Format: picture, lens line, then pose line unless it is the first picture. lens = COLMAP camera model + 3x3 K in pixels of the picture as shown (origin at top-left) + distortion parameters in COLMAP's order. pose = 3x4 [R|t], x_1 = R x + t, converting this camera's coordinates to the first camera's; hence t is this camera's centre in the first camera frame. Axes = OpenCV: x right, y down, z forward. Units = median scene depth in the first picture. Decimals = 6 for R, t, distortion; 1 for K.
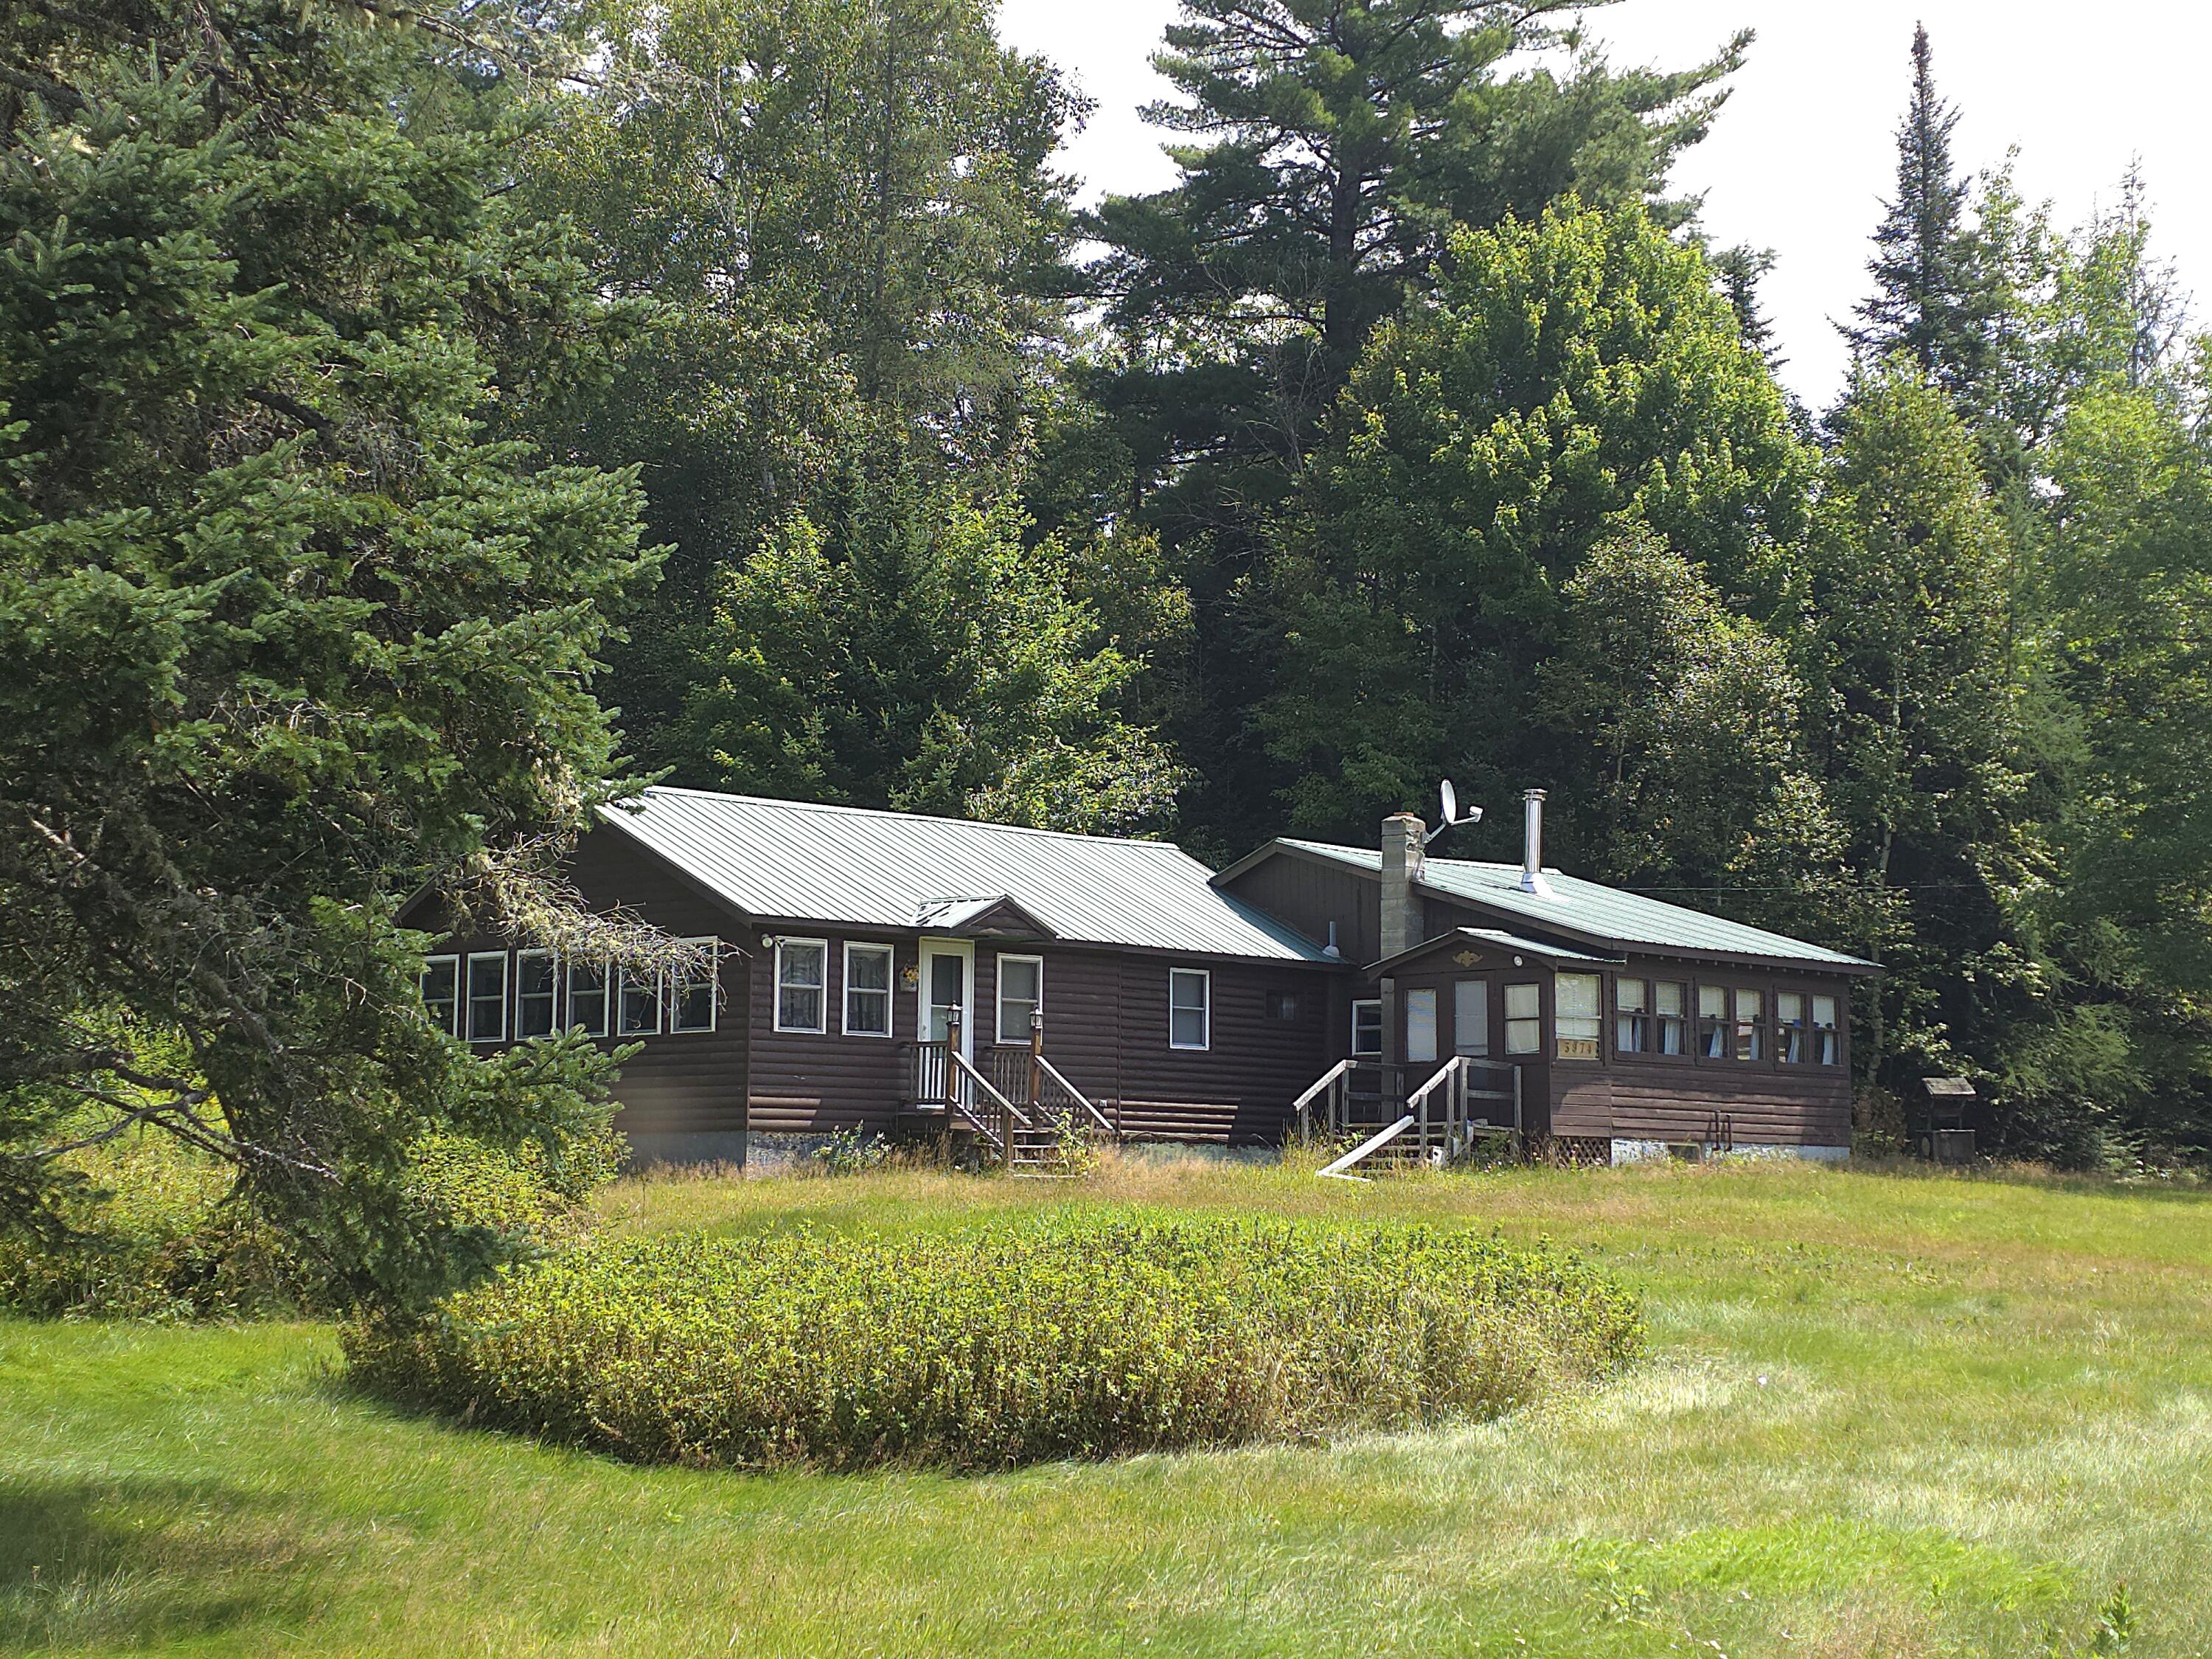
lens RADIAL K [[3709.2, 0, 1118.3], [0, 3709.2, 824.2], [0, 0, 1]] dist [0.153192, 0.000000]
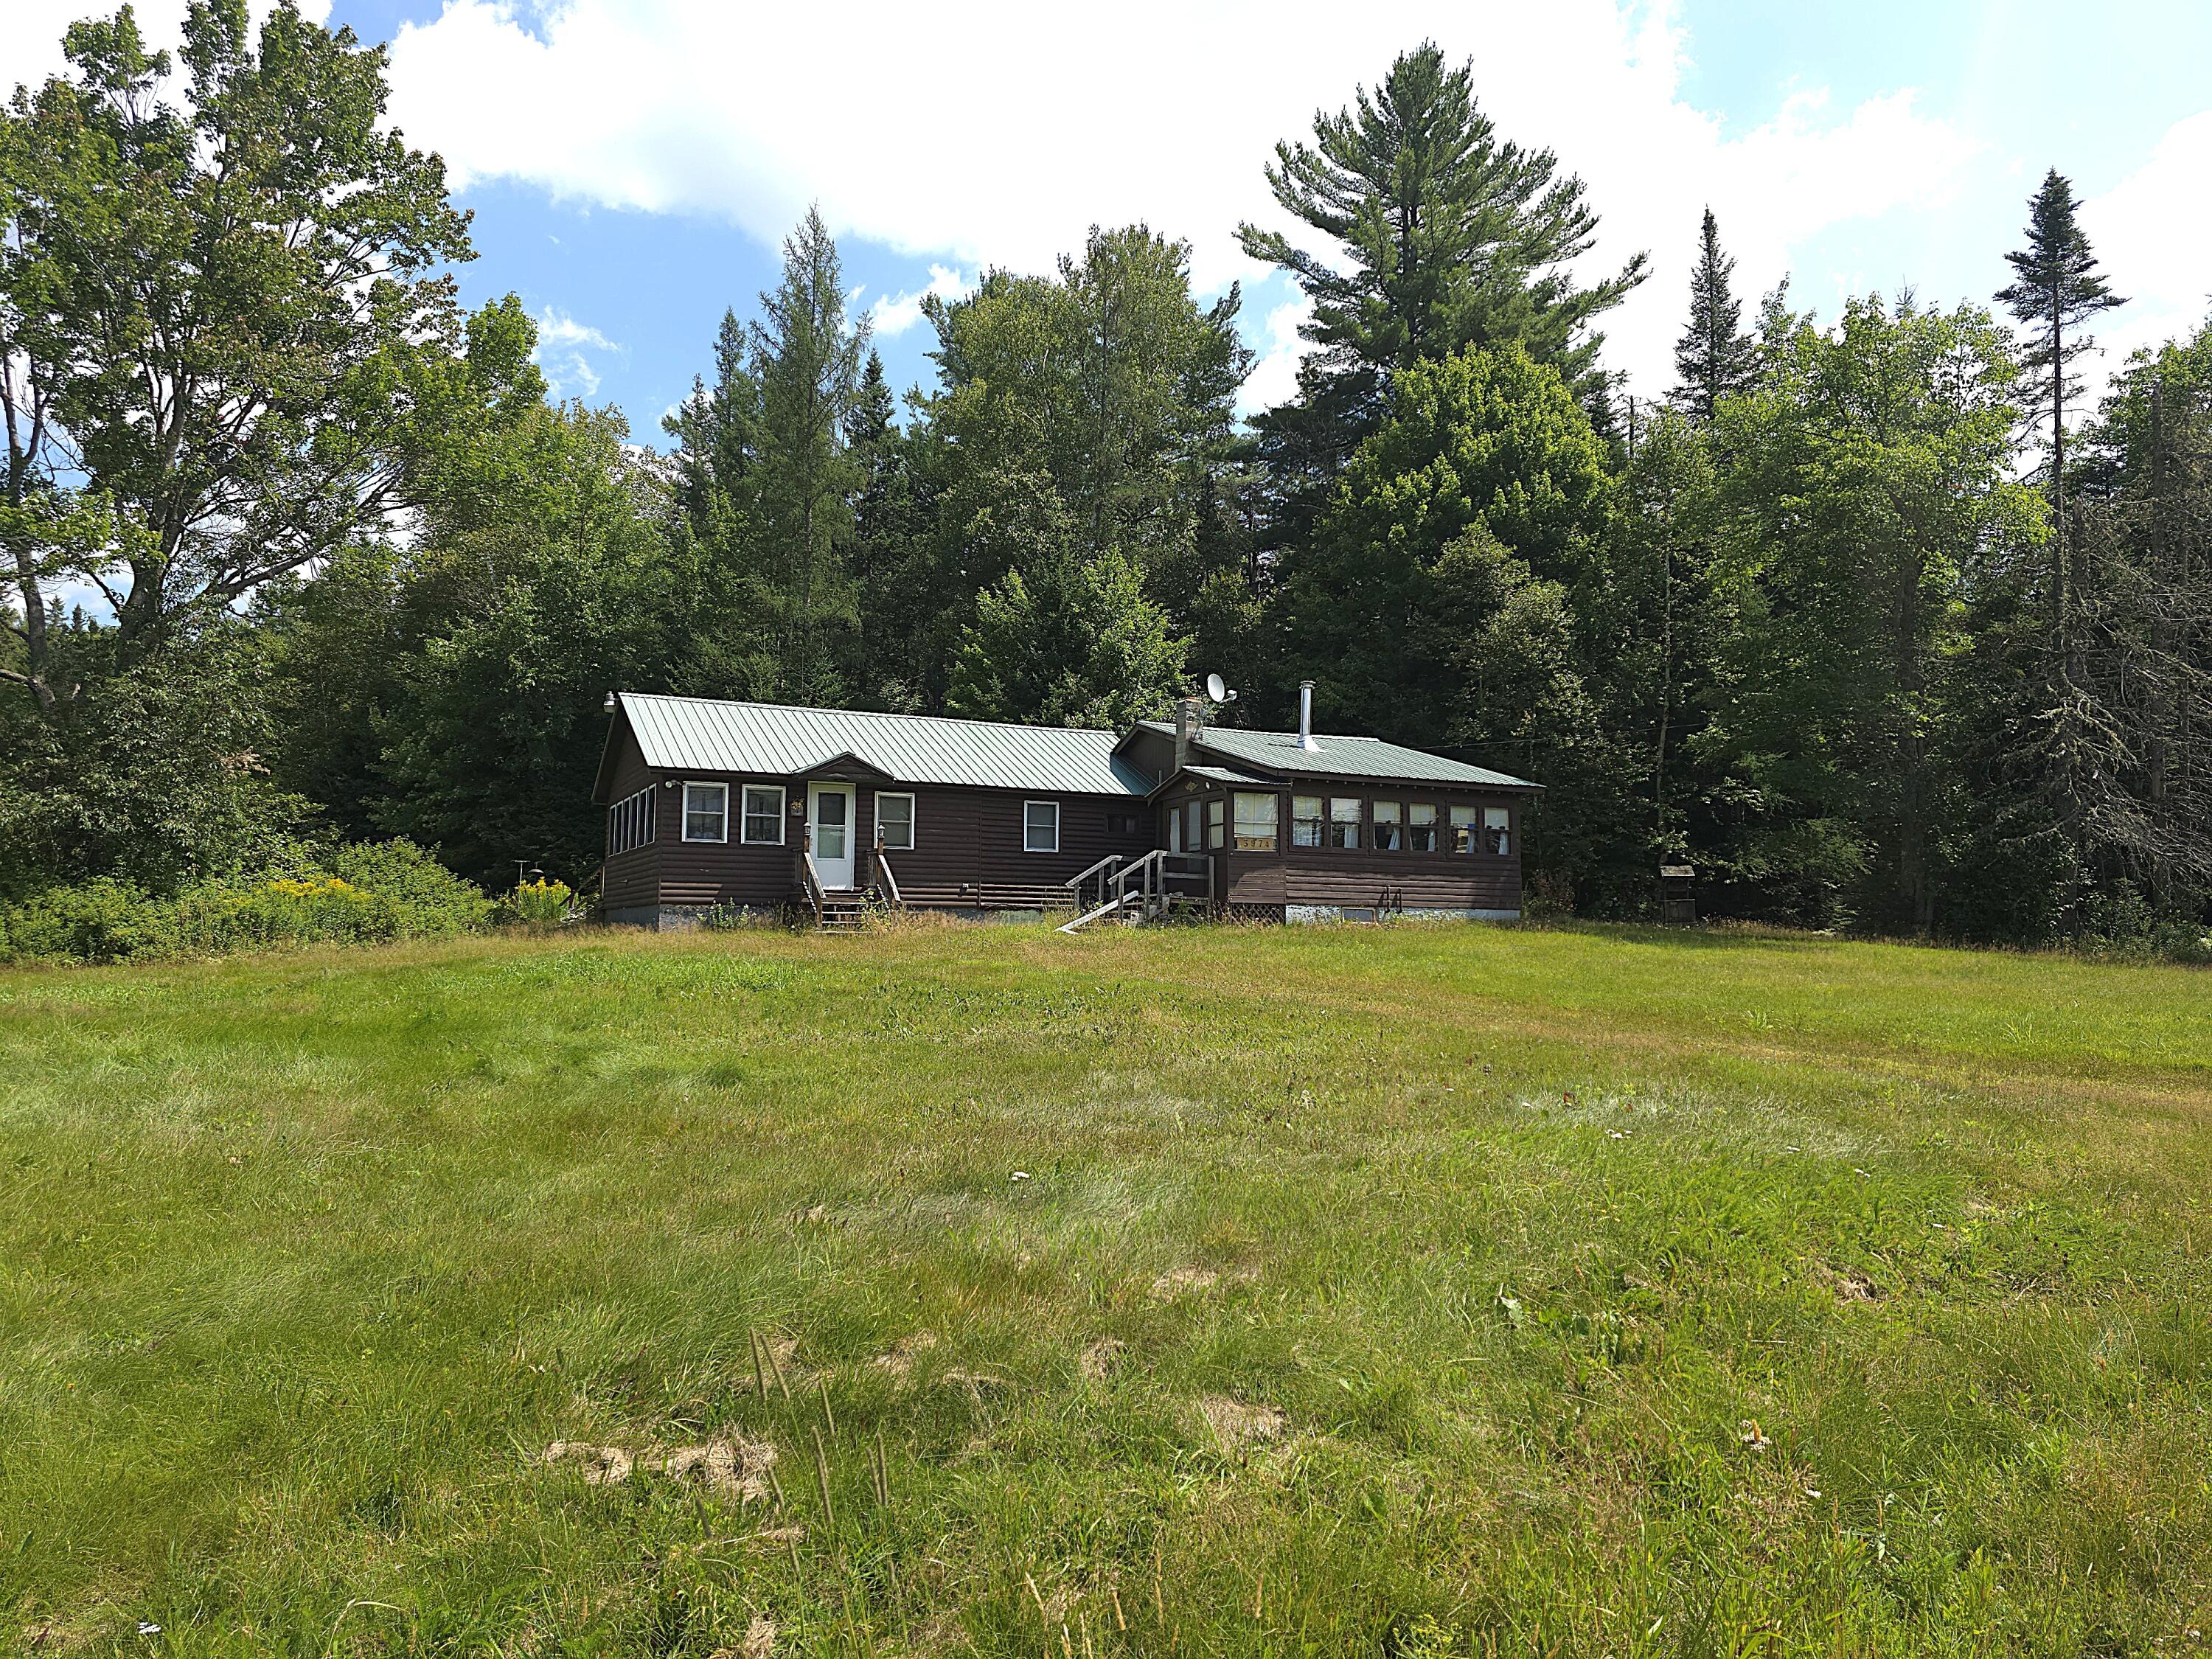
lens RADIAL K [[1475.0, 0, 1085.5], [0, 1475.0, 836.7], [0, 0, 1]] dist [0.064051, -0.059080]
pose [[0.932580, -0.026204, -0.360012, 0.256608], [0.036550, 0.999091, 0.021959, 0.040151], [0.359109, -0.033637, 0.932689, 0.410519]]
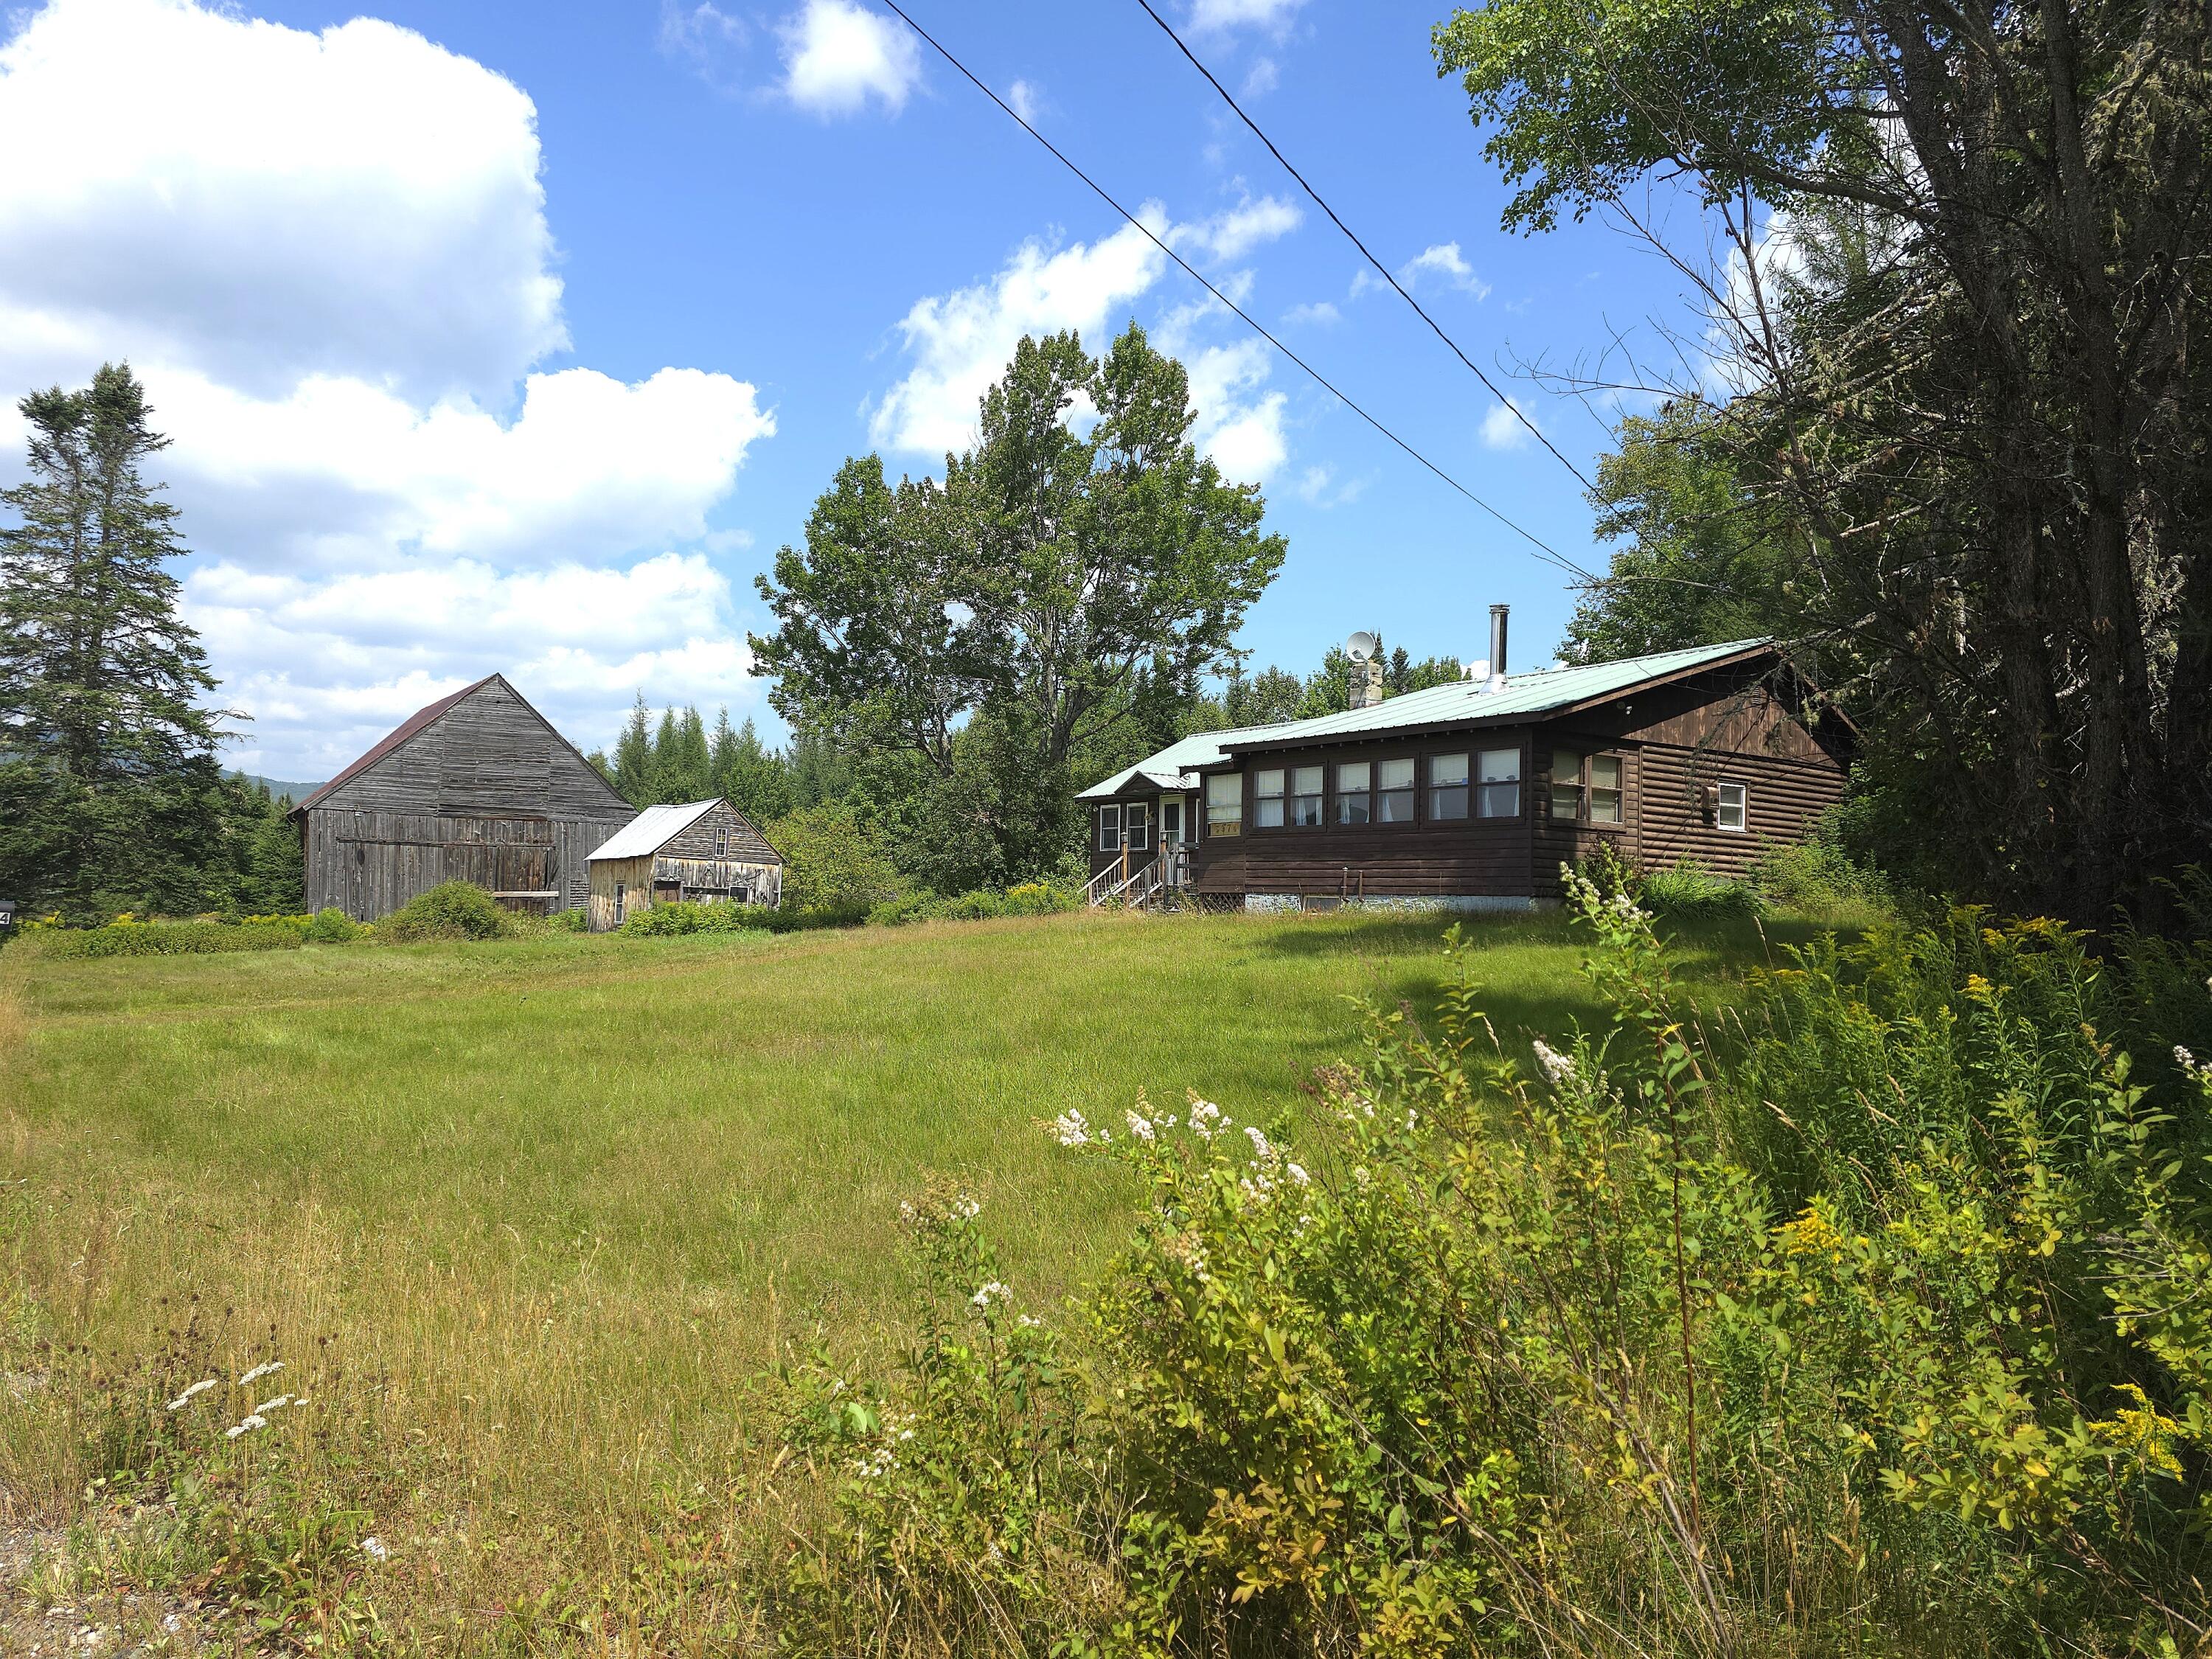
lens RADIAL K [[1475.0, 0, 1113.0], [0, 1475.0, 842.5], [0, 0, 1]] dist [0.064051, -0.059080]
pose [[-0.161398, -0.055294, -0.985339, 0.629313], [0.077544, 0.994632, -0.068518, 0.094177], [0.983838, -0.087466, -0.156244, 0.990161]]
